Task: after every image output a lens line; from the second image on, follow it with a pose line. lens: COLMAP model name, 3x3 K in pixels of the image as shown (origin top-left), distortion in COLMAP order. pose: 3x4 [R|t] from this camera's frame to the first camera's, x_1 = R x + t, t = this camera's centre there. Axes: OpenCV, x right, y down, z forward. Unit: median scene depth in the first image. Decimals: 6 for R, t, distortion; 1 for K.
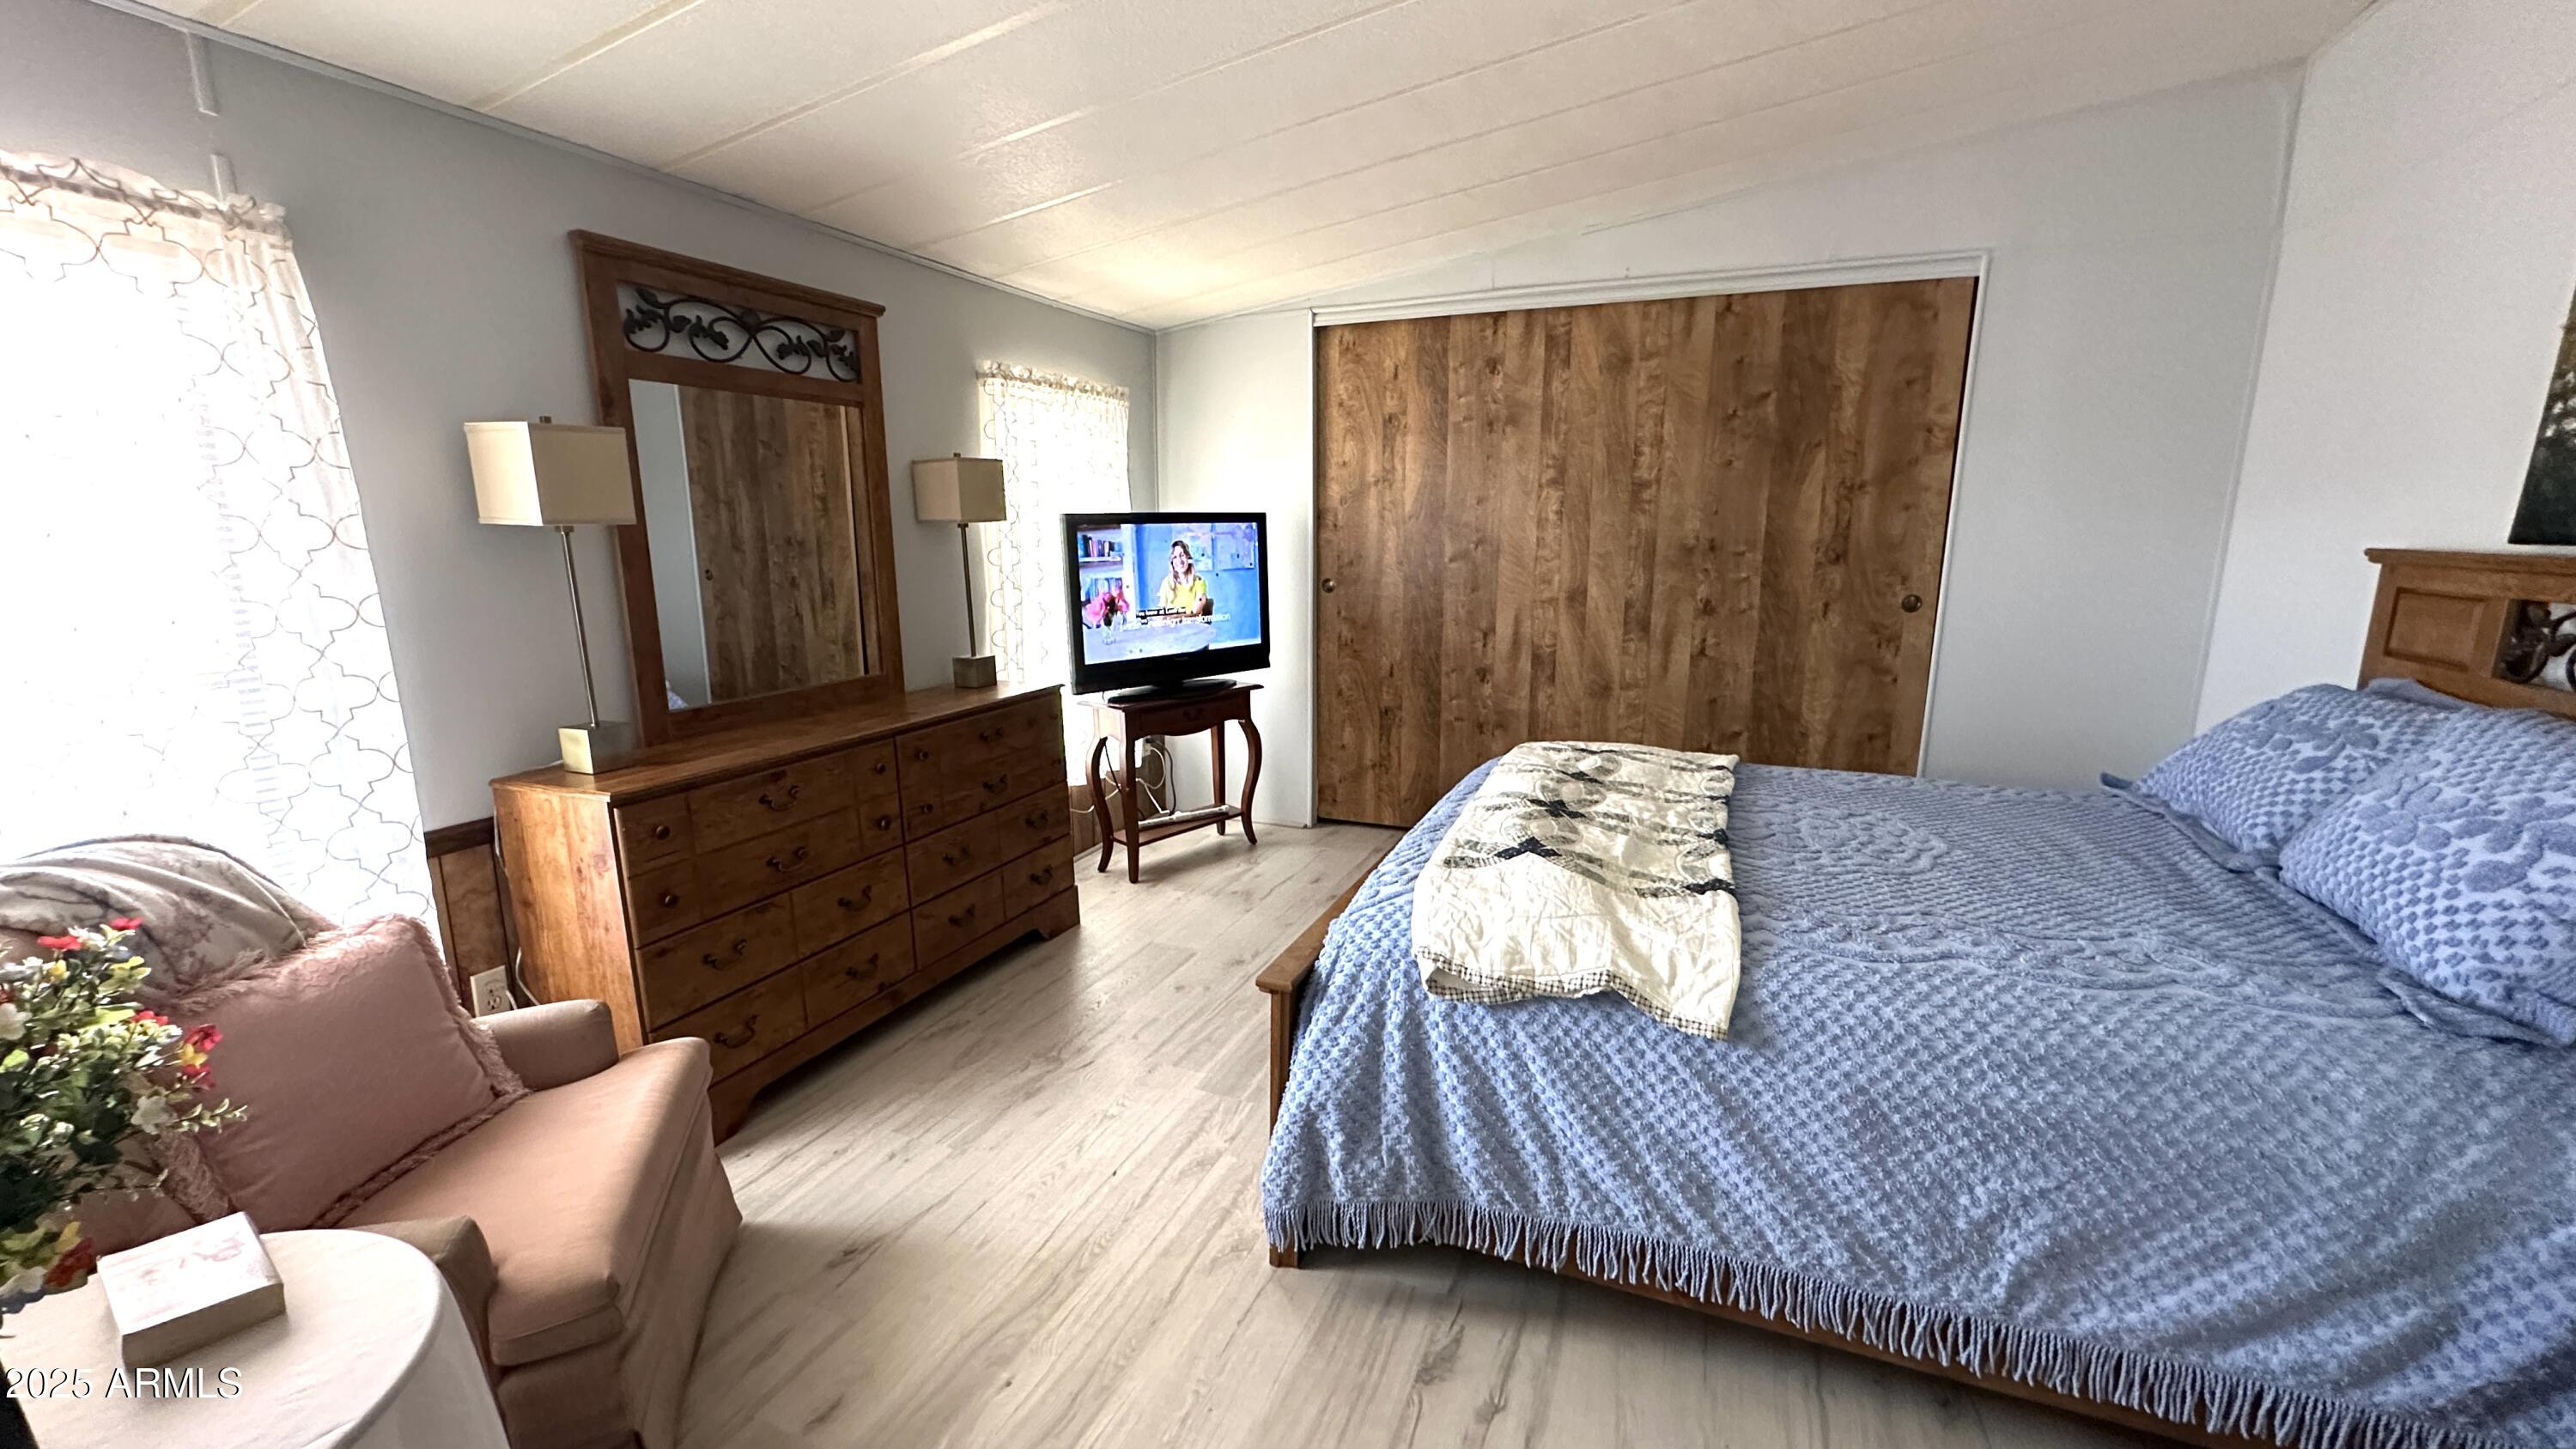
lens RADIAL K [[1031.6, 0, 1286.3], [0, 1031.6, 730.1], [0, 0, 1]] dist [-0.001938, 0.000409]
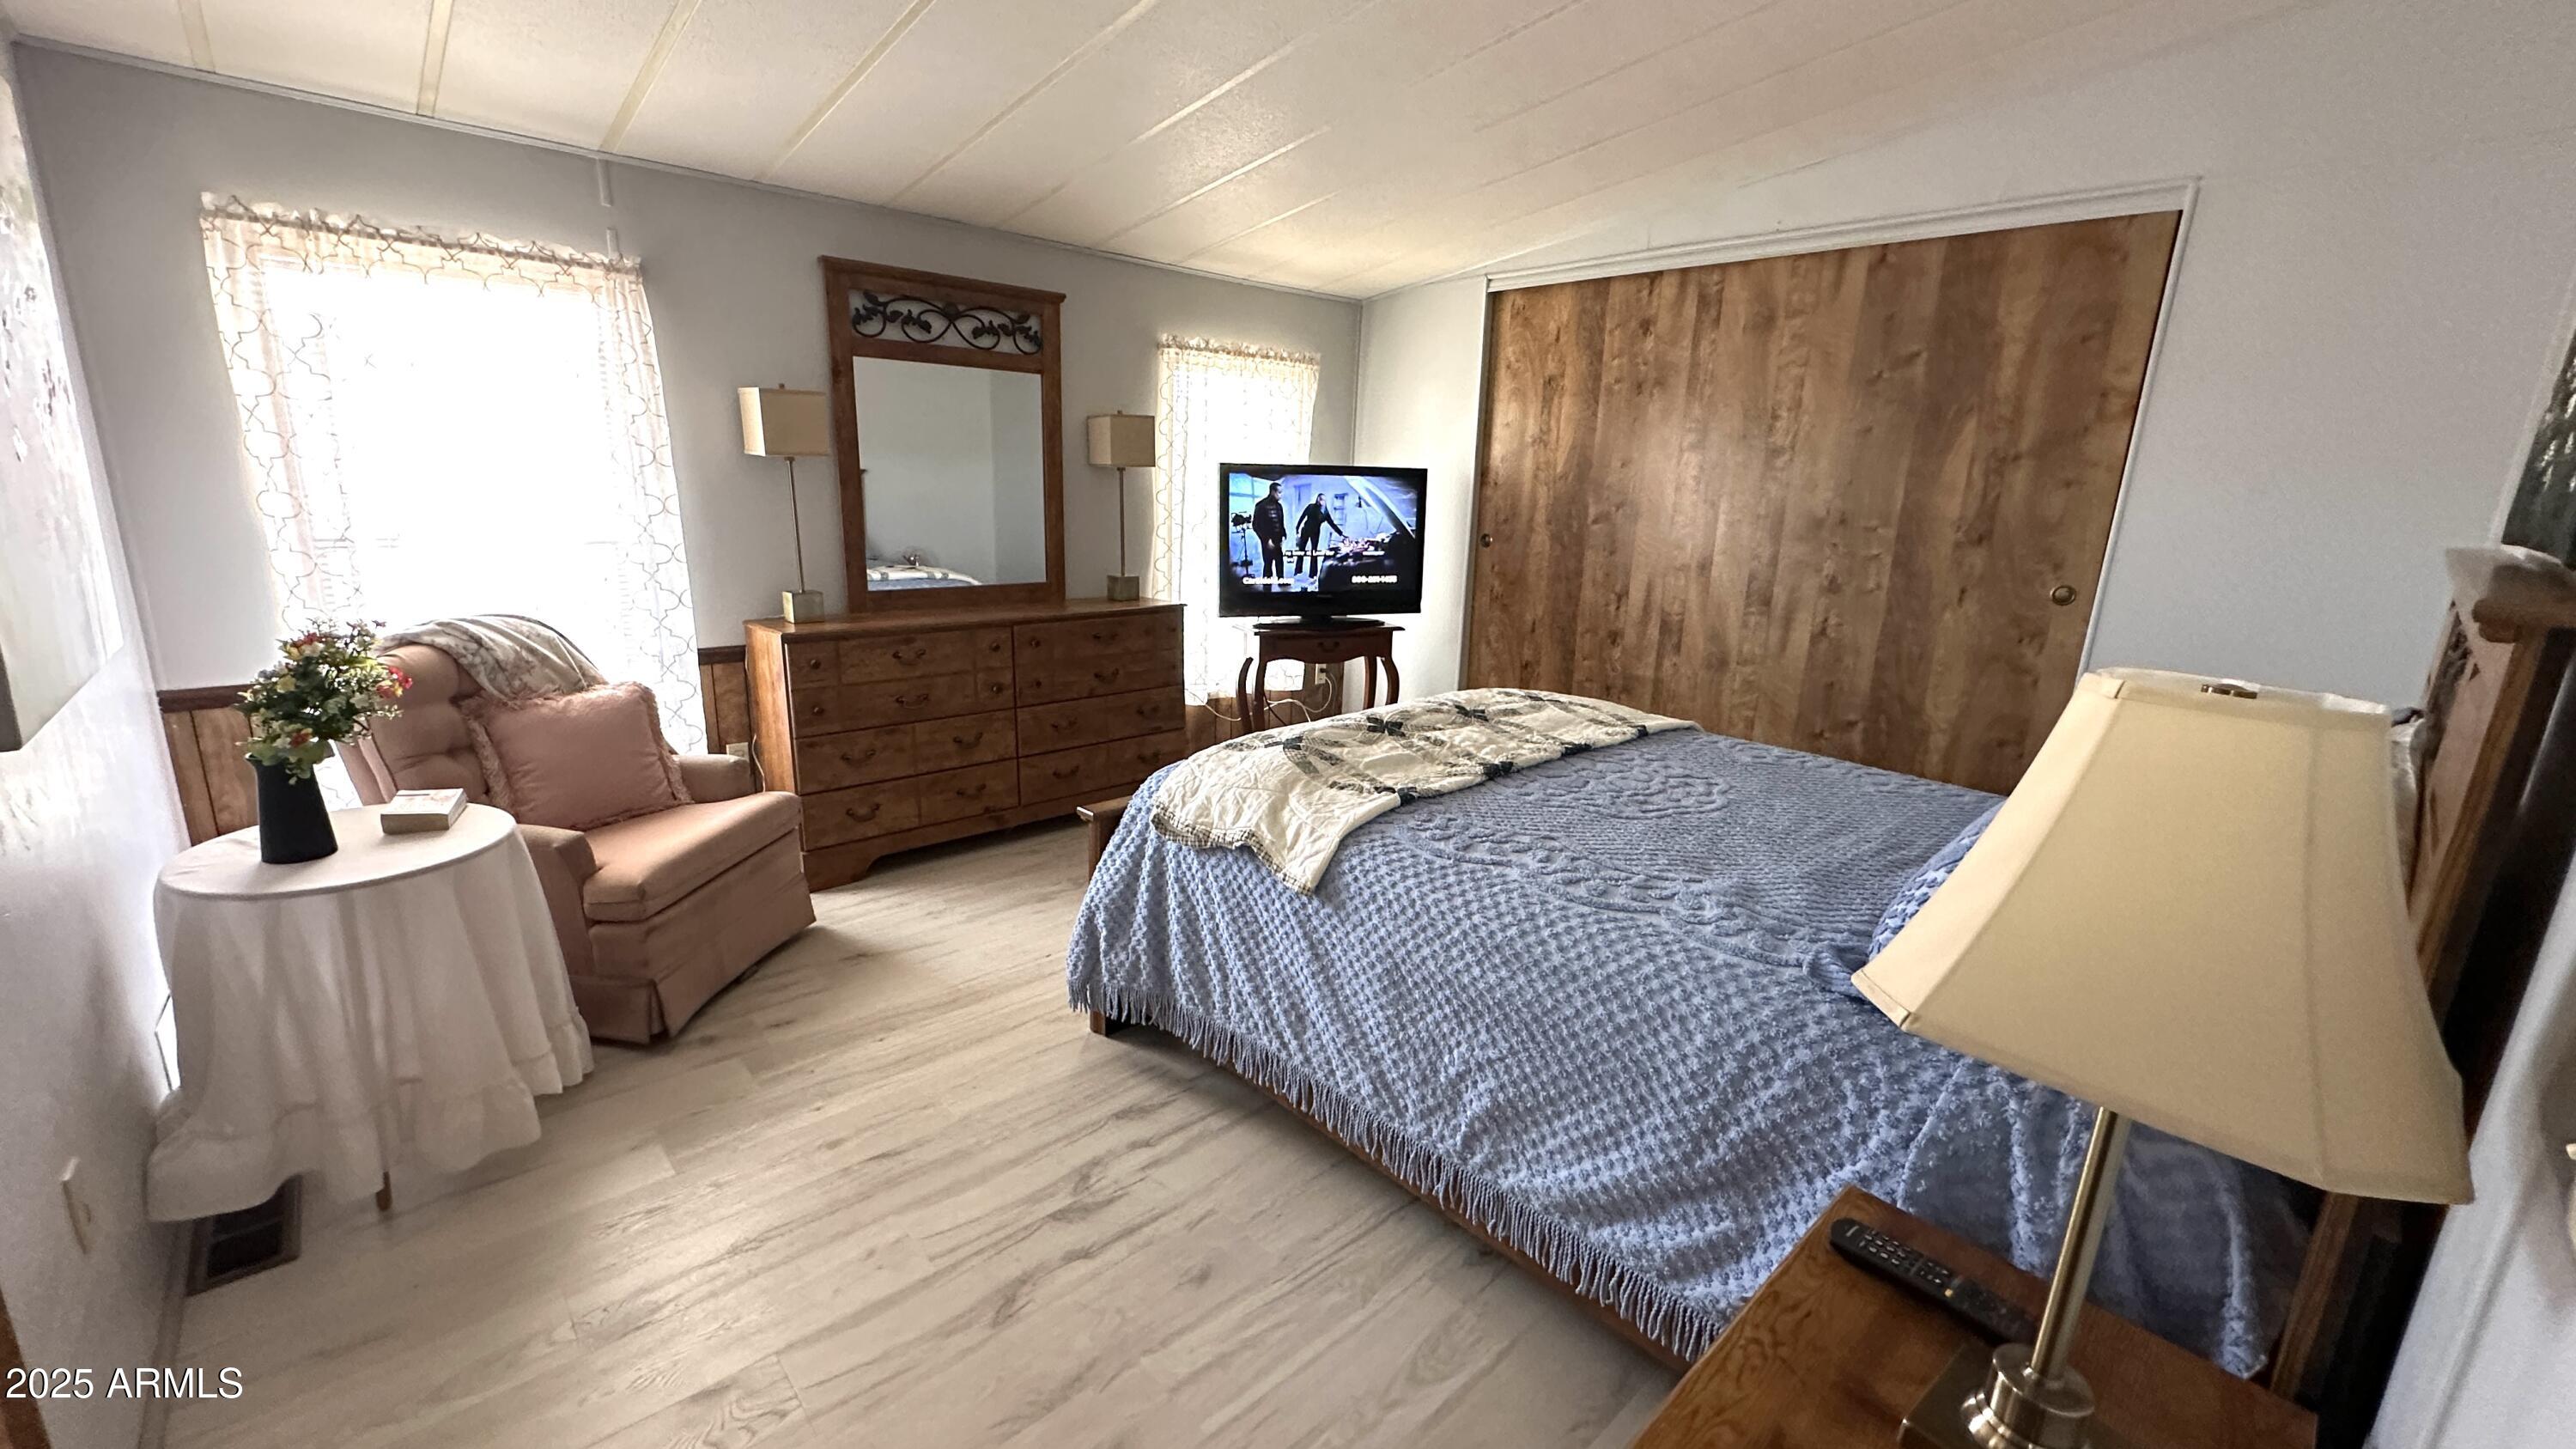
lens RADIAL K [[1031.6, 0, 1286.3], [0, 1031.6, 730.1], [0, 0, 1]] dist [-0.001938, 0.000409]
pose [[0.910400, 0.131626, -0.392233, 0.588084], [-0.116576, 0.991241, 0.062060, 0.020073], [0.396967, -0.010774, 0.917770, -0.099844]]
